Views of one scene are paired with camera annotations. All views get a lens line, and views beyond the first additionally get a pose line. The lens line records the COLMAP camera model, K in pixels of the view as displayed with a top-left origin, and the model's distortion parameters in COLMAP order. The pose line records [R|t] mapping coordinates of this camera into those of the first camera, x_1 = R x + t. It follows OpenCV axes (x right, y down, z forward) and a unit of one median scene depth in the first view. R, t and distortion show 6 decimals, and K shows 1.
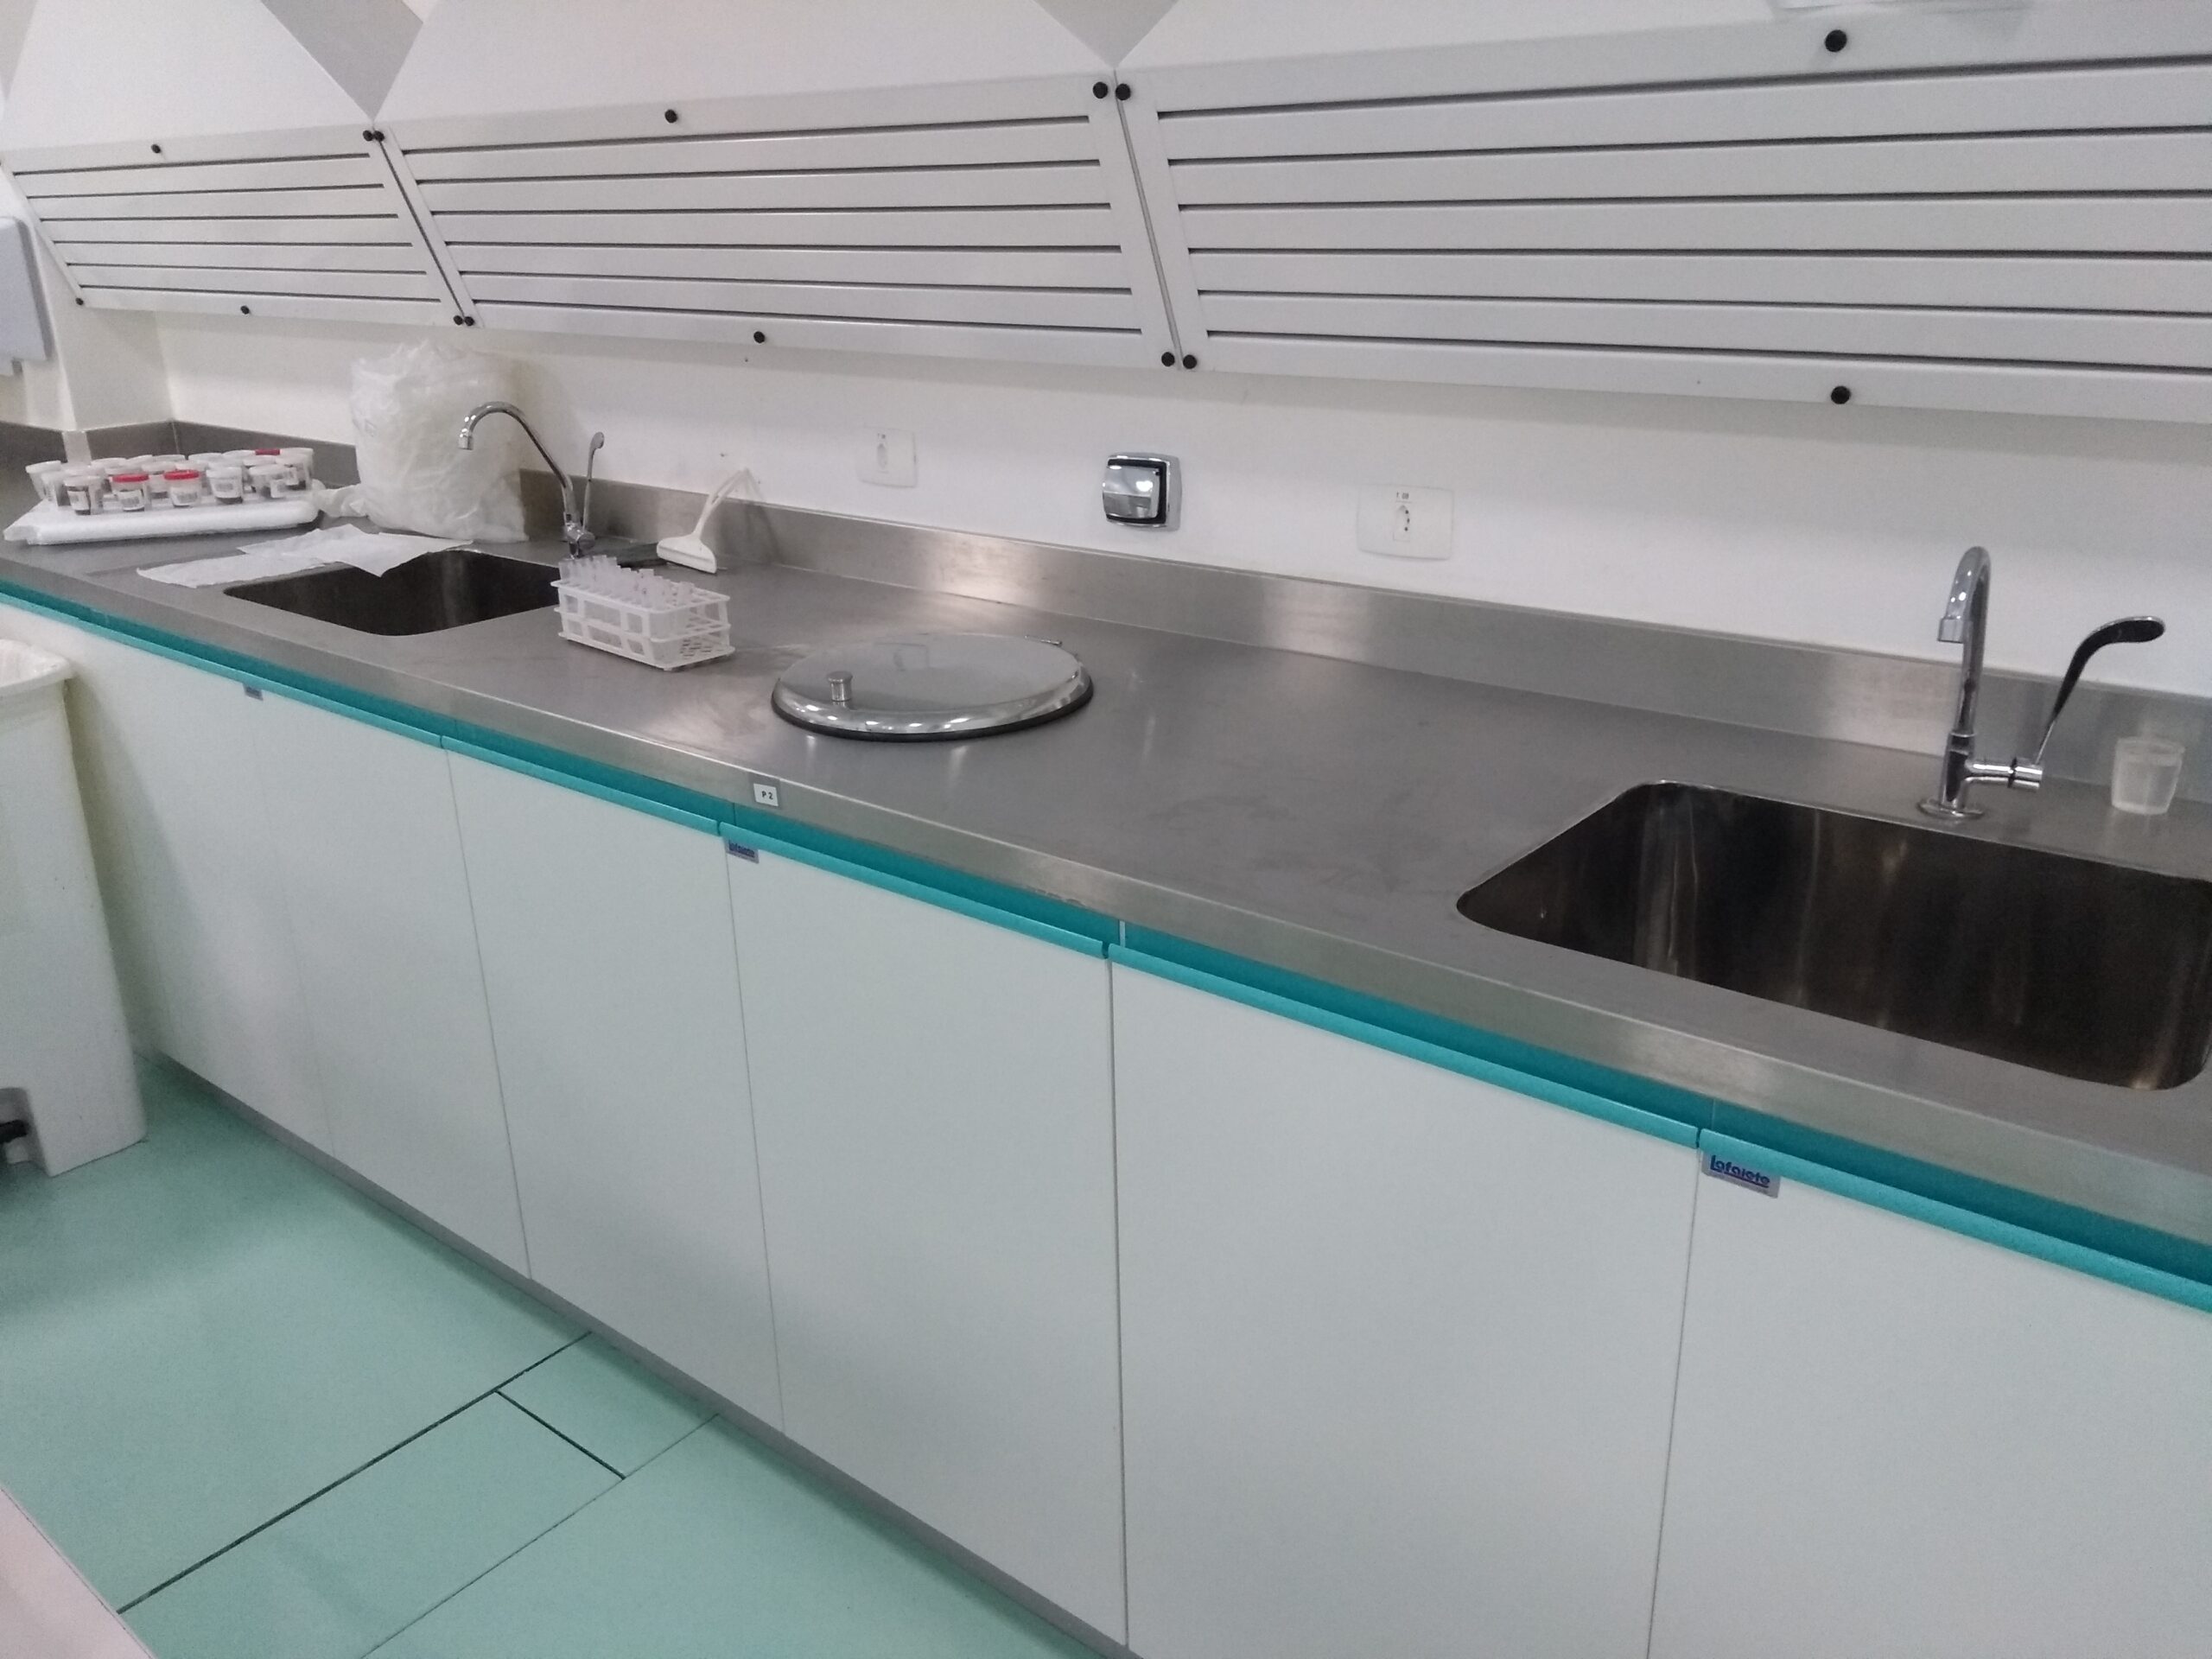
lens RADIAL K [[1724.0, 0, 1109.6], [0, 1724.0, 822.8], [0, 0, 1]] dist [0.039122, -0.048808]
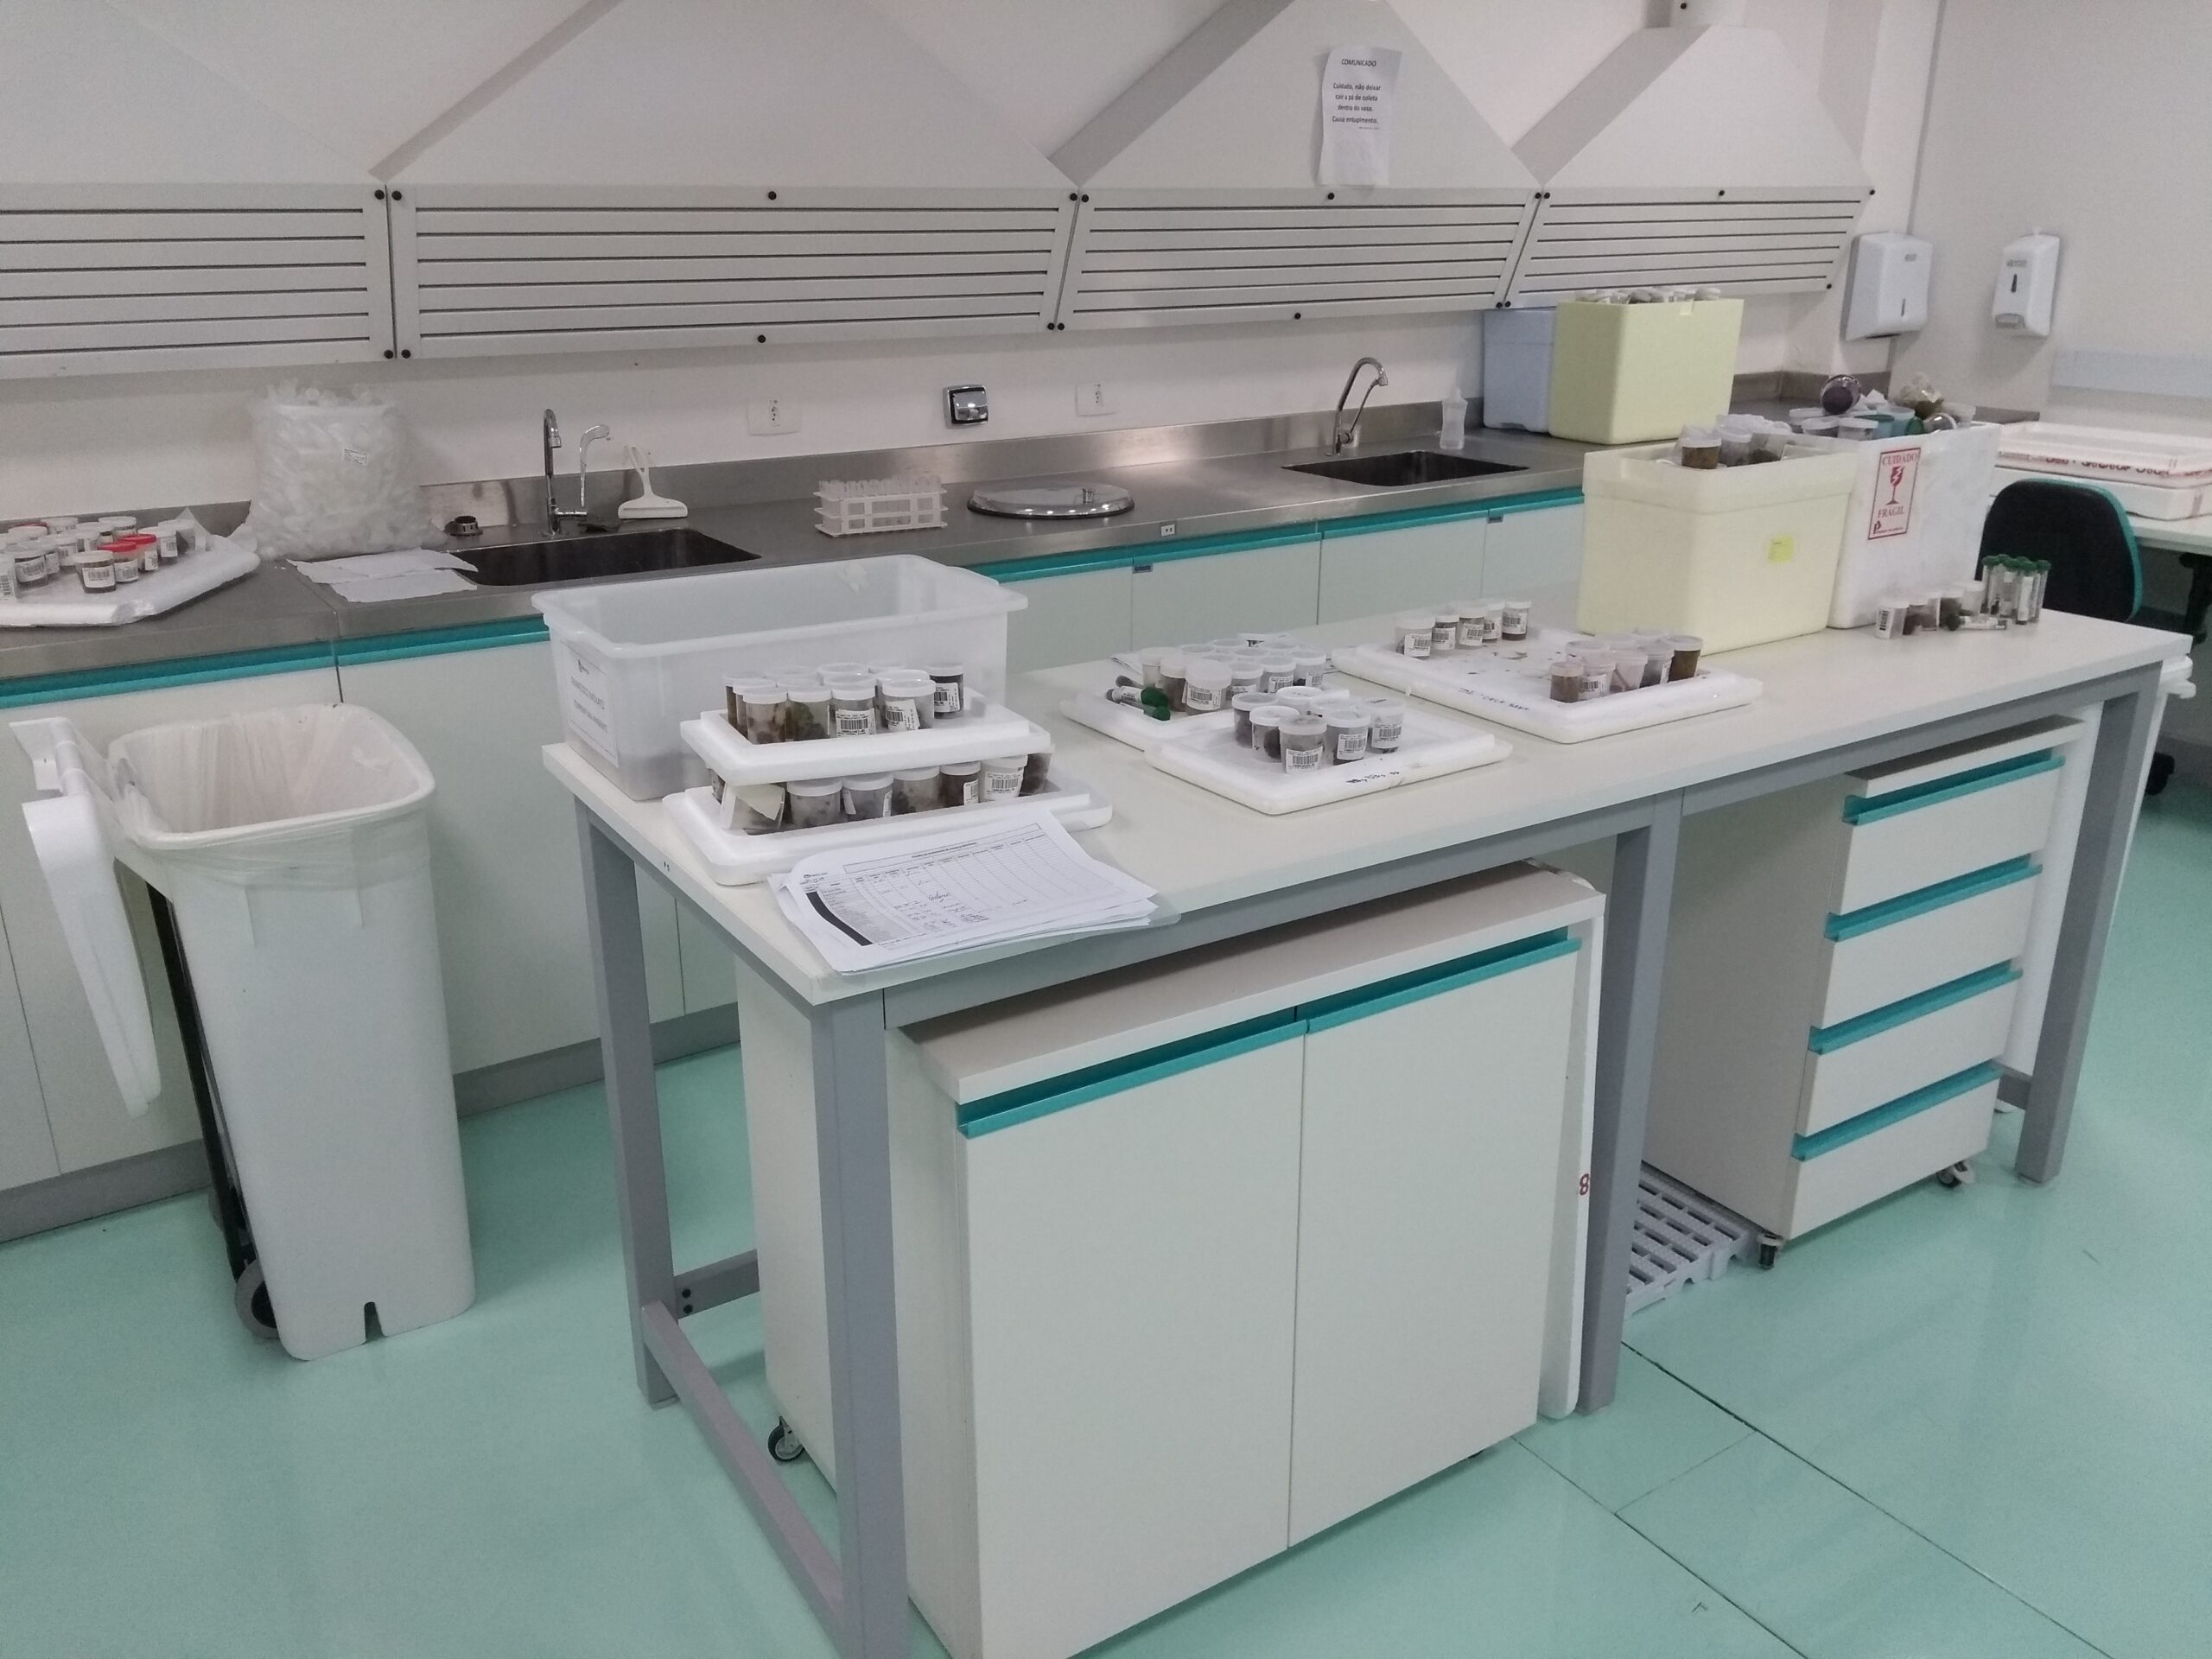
lens RADIAL K [[1724.0, 0, 1111.6], [0, 1724.0, 825.8], [0, 0, 1]] dist [0.039122, -0.048808]
pose [[0.319494, -0.292374, 0.901355, -1.944528], [0.330978, 0.925731, 0.182962, -0.072985], [-0.887906, 0.239874, 0.392535, 0.279670]]
